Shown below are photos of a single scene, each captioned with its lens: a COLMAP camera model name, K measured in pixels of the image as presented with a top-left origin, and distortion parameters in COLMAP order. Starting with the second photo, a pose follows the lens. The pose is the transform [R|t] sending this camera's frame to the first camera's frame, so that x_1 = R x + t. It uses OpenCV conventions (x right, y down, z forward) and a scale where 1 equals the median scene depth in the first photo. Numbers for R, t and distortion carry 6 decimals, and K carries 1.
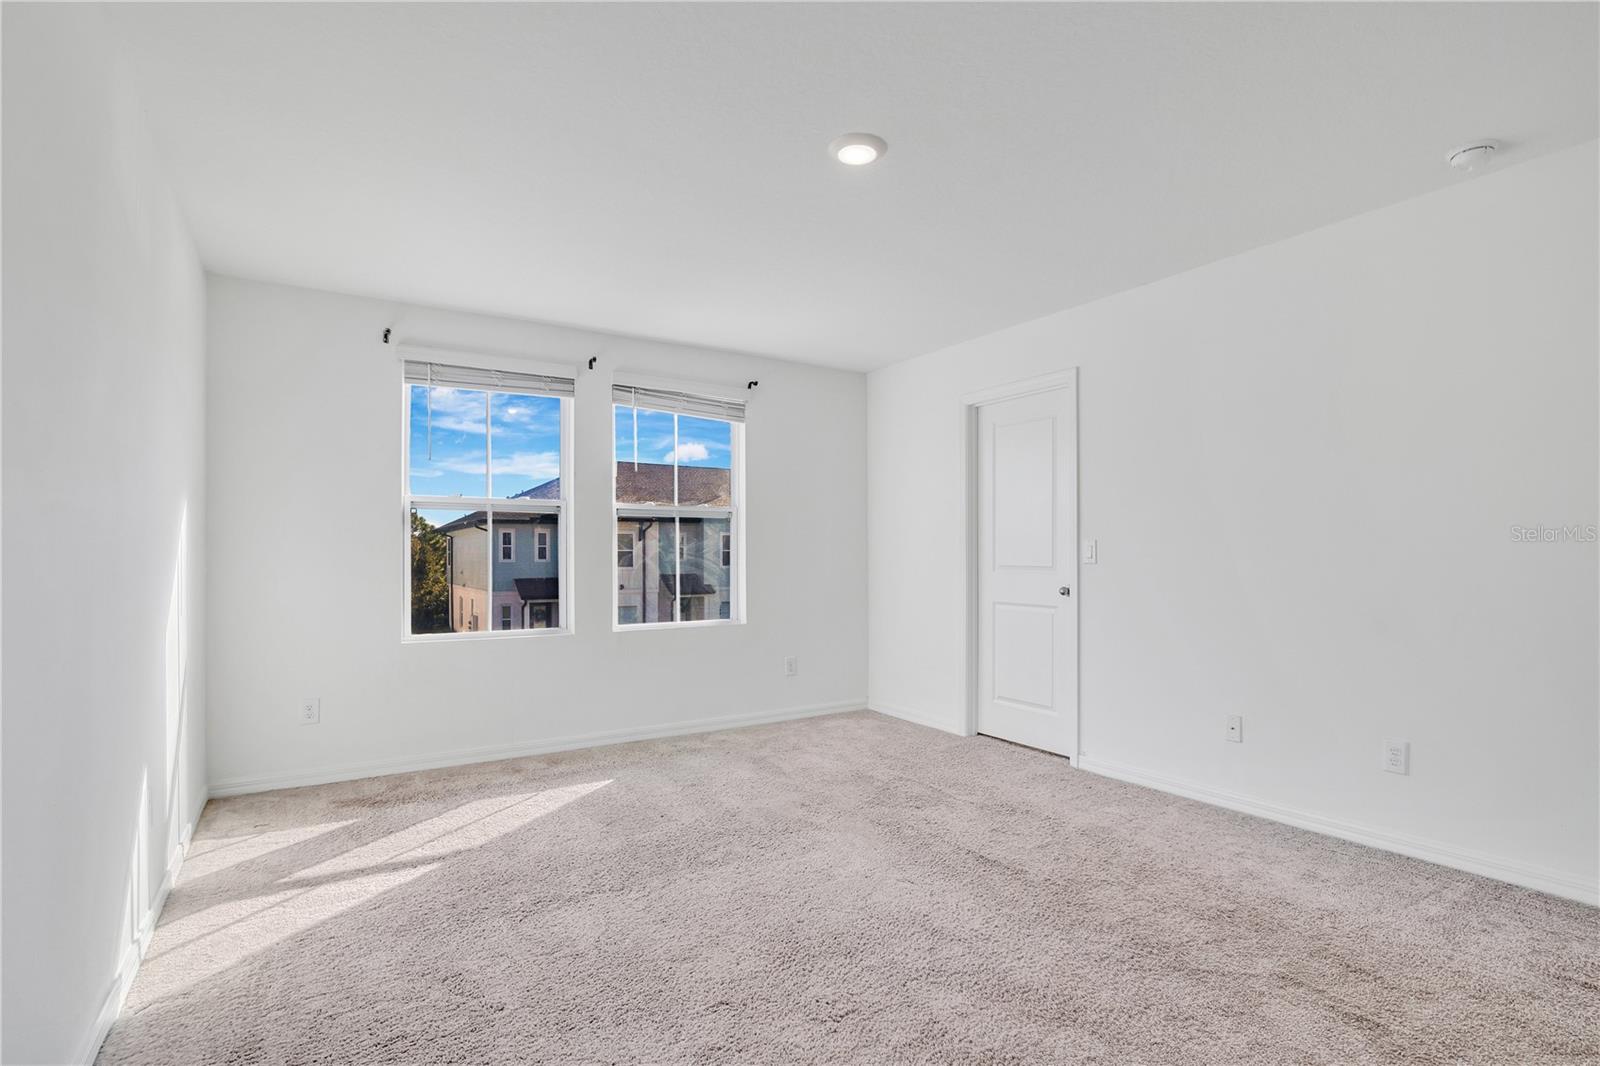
lens RADIAL K [[735.1, 0, 794.7], [0, 735.1, 537.9], [0, 0, 1]] dist [-0.017565, 0.000118]
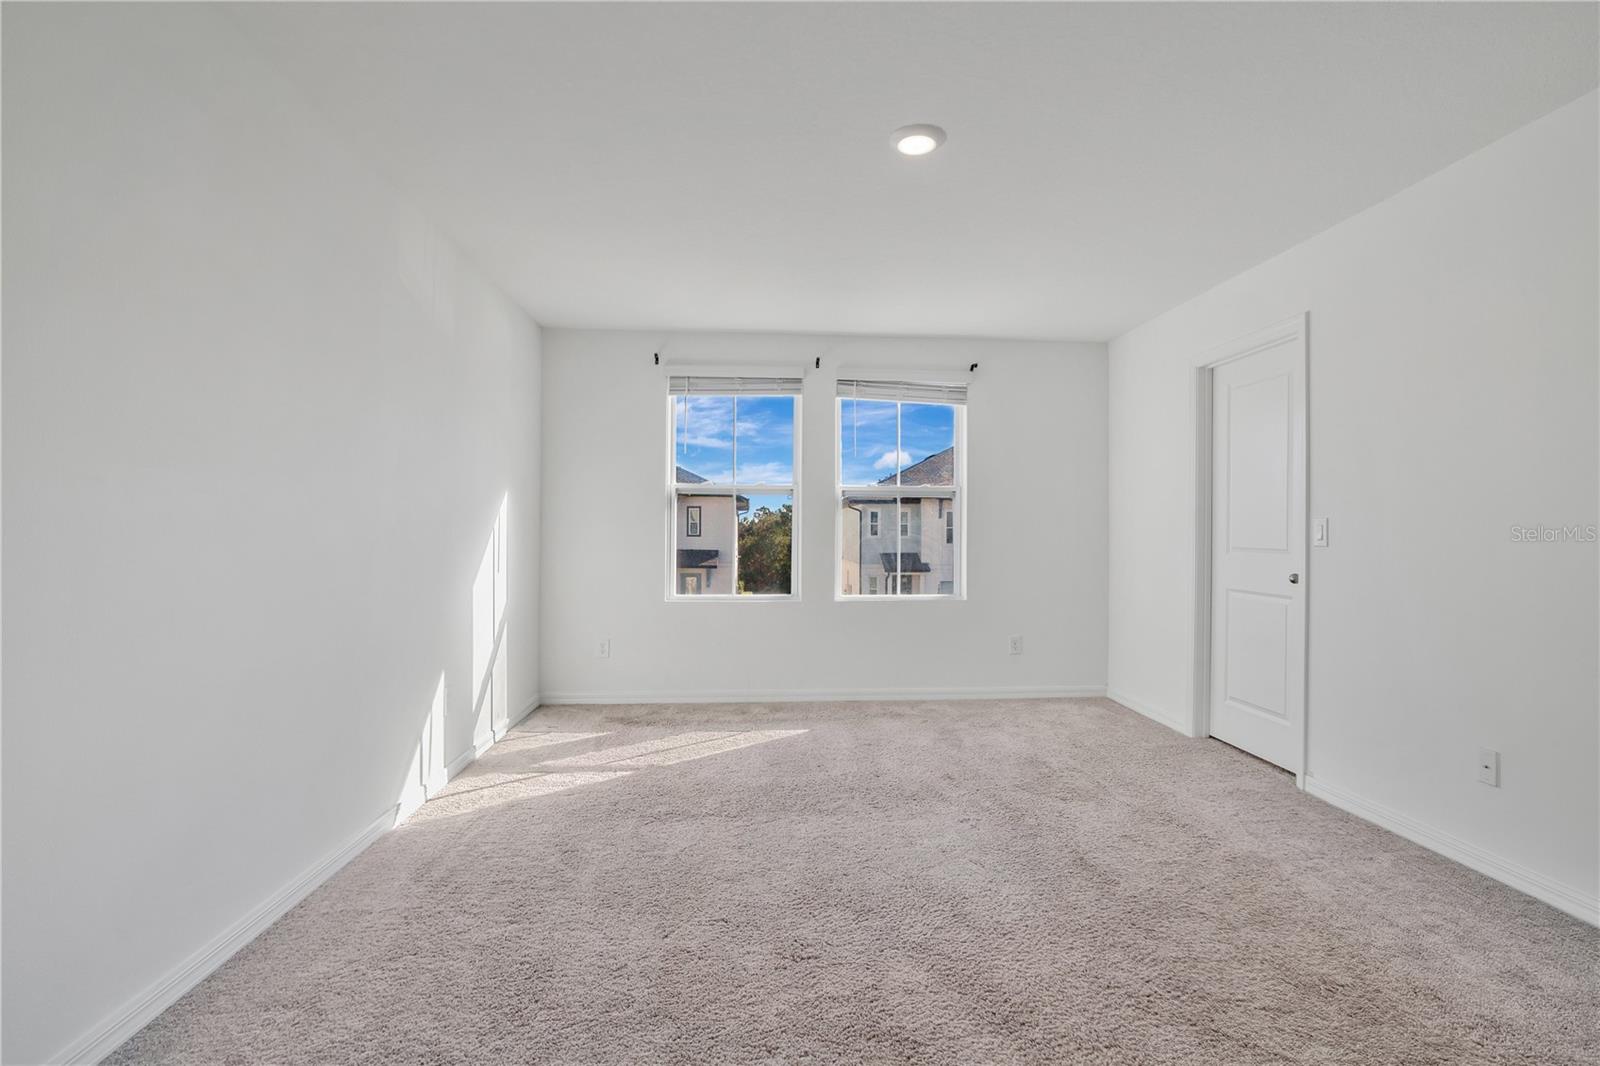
lens RADIAL K [[698.3, 0, 801.7], [0, 698.3, 509.4], [0, 0, 1]] dist [-0.016176, 0.000596]
pose [[0.890913, -0.006750, -0.454124, 0.233078], [0.002483, 0.999947, -0.009991, -0.000629], [0.454168, 0.007773, 0.890882, 0.032385]]
